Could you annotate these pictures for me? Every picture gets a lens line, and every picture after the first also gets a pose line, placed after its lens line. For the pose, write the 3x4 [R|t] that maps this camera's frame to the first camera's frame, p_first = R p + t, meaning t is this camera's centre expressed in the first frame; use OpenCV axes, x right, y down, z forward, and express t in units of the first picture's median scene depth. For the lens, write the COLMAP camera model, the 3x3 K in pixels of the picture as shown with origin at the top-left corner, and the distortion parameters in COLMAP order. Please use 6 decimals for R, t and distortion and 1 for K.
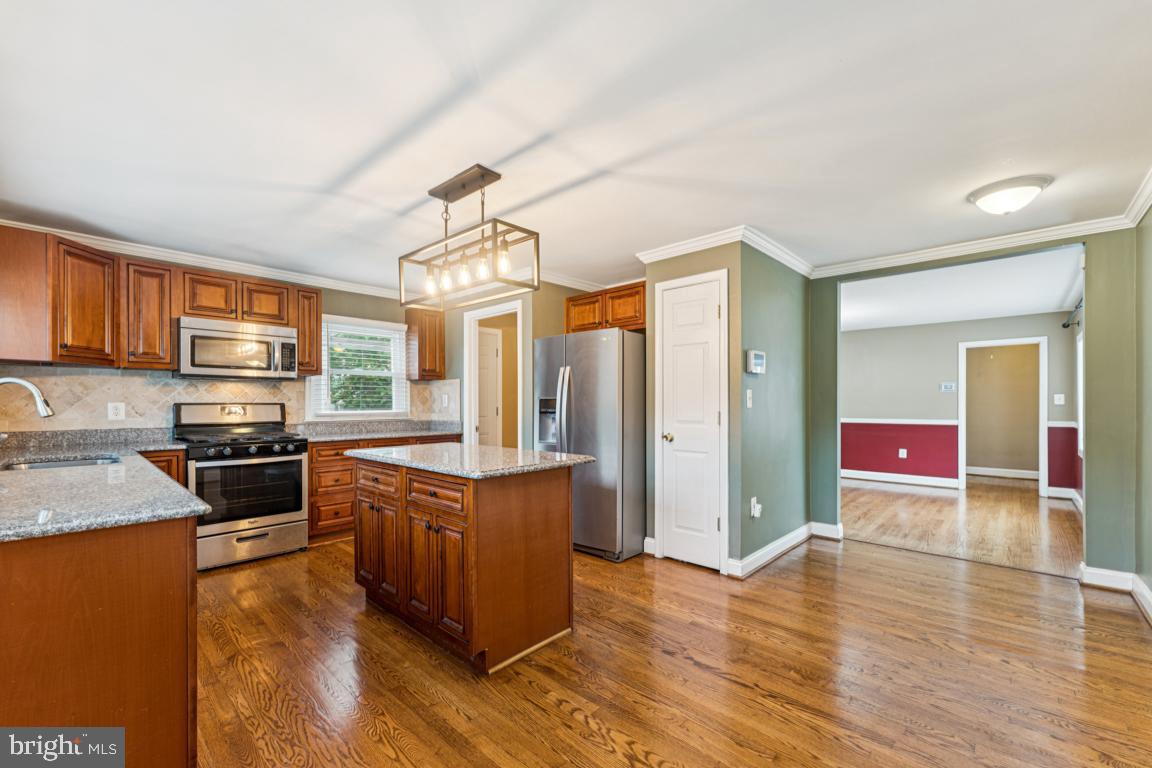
lens RADIAL K [[467.8, 0, 571.2], [0, 467.8, 404.5], [0, 0, 1]] dist [0.000100, 0.000448]
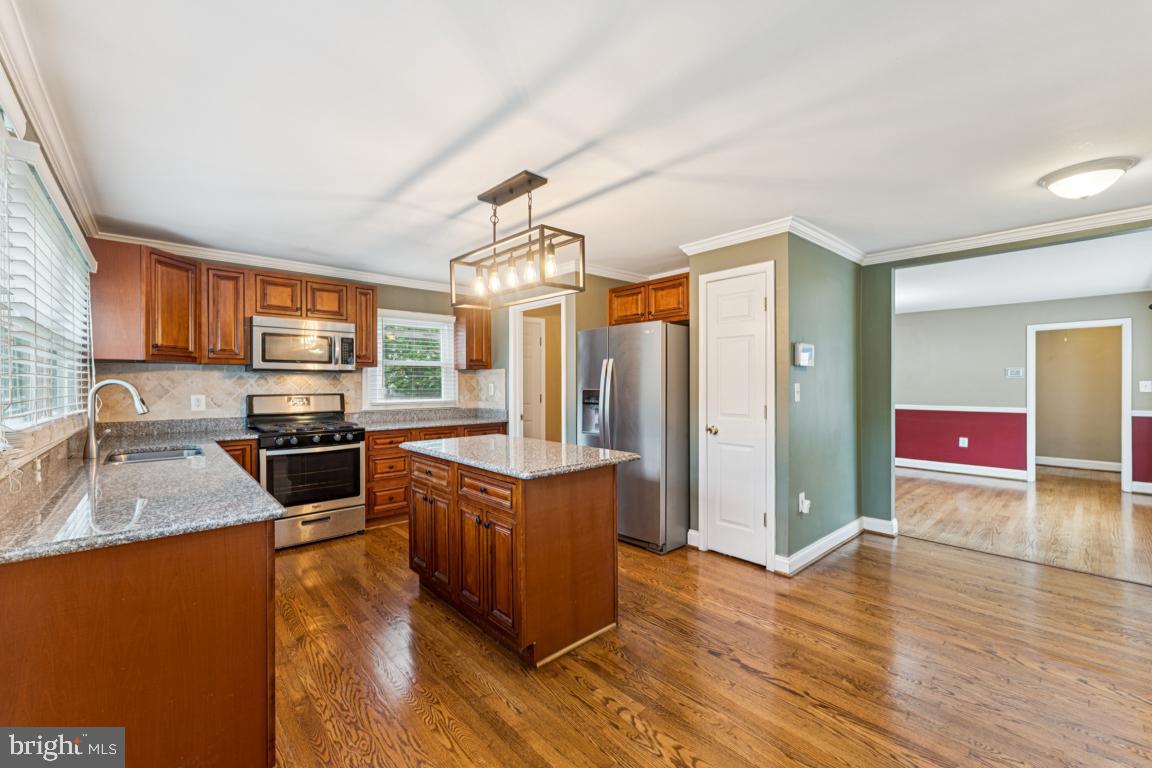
lens RADIAL K [[462.3, 0, 572.0], [0, 462.3, 385.4], [0, 0, 1]] dist [0.001011, 0.000038]
pose [[0.996385, -0.000161, -0.084957, -0.008491], [0.000255, 0.999999, 0.001097, -0.033501], [0.084957, -0.001115, 0.996384, -0.006662]]
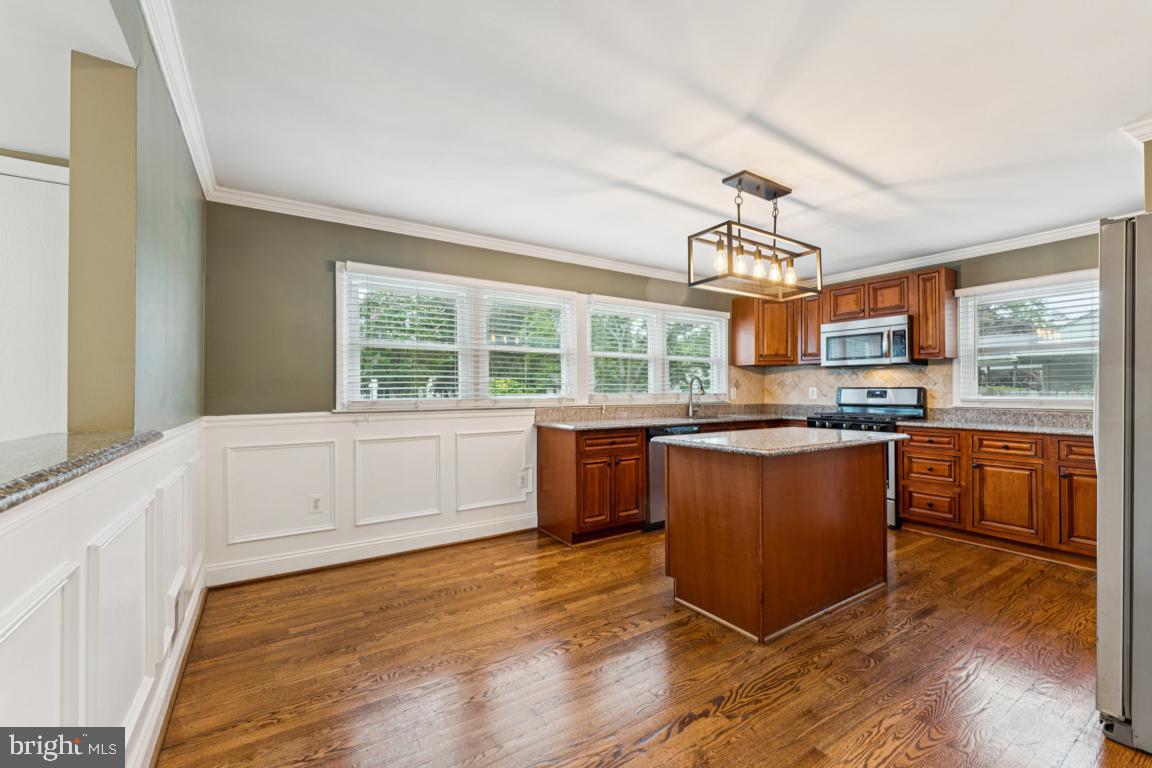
lens RADIAL K [[462.3, 0, 572.0], [0, 462.3, 385.4], [0, 0, 1]] dist [0.001011, 0.000038]
pose [[-0.232480, -0.006637, -0.972578, 0.809094], [0.000492, 0.999976, -0.006941, -0.000129], [0.972601, -0.002092, -0.232471, 0.736786]]
